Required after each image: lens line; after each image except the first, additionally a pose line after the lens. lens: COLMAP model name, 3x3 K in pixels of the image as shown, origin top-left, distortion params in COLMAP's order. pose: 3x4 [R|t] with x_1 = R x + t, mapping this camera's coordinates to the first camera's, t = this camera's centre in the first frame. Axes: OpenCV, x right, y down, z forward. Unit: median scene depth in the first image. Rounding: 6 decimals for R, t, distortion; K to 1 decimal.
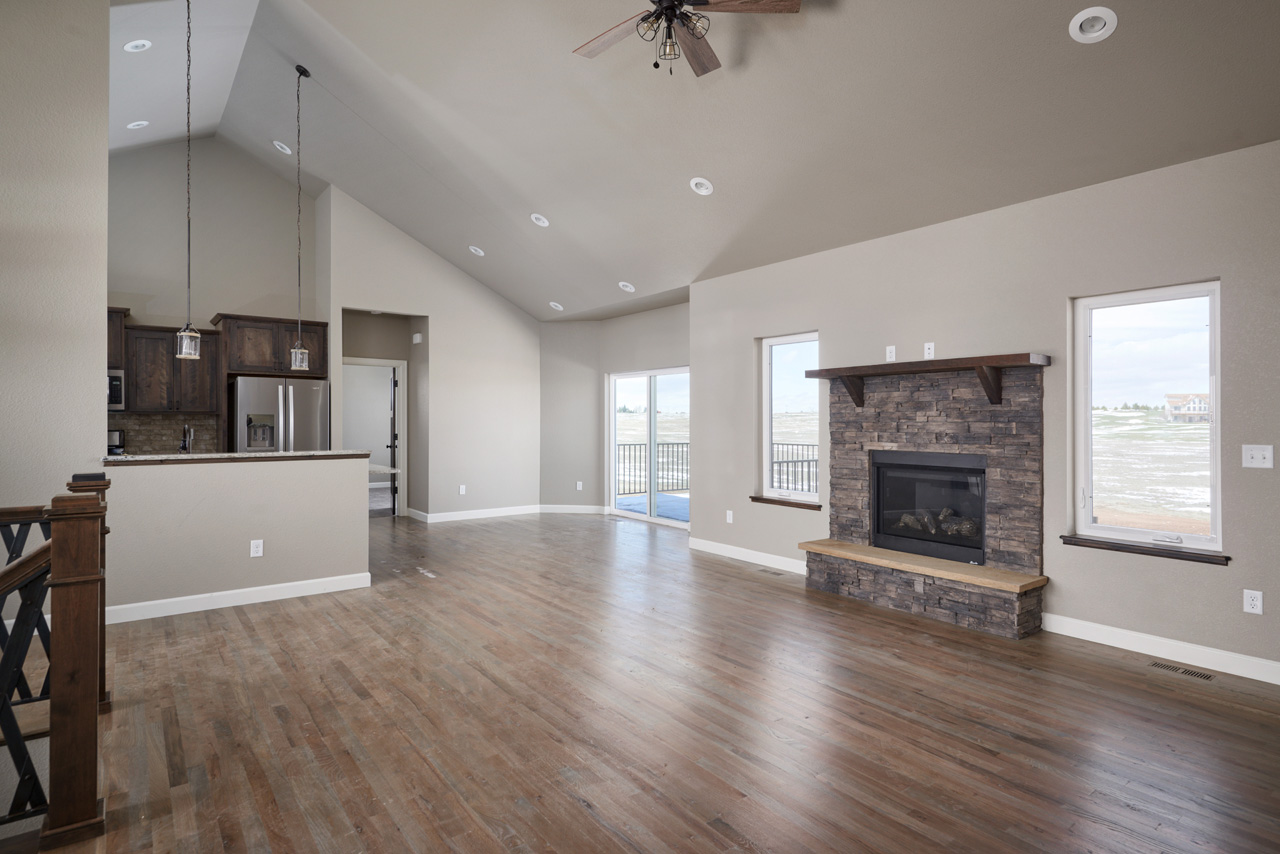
lens RADIAL K [[671.0, 0, 640.0], [0, 671.0, 427.0], [0, 0, 1]] dist [-0.000161, -0.000328]
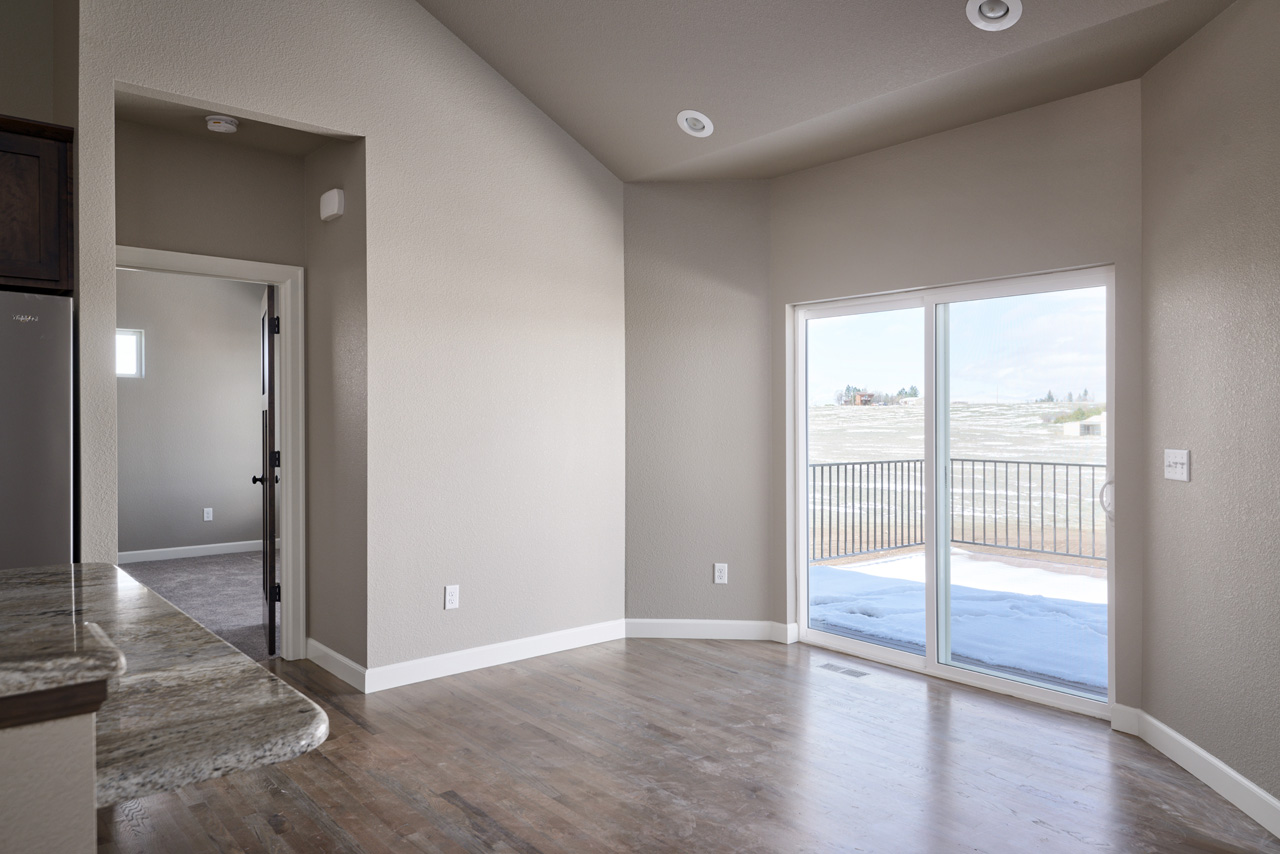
lens RADIAL K [[867.8, 0, 640.0], [0, 867.8, 427.0], [0, 0, 1]] dist [0.001275, -0.000417]
pose [[0.998691, -0.000156, 0.051152, -0.174253], [0.000046, 0.999998, 0.002140, -0.005256], [-0.051152, -0.002134, 0.998689, 0.474148]]
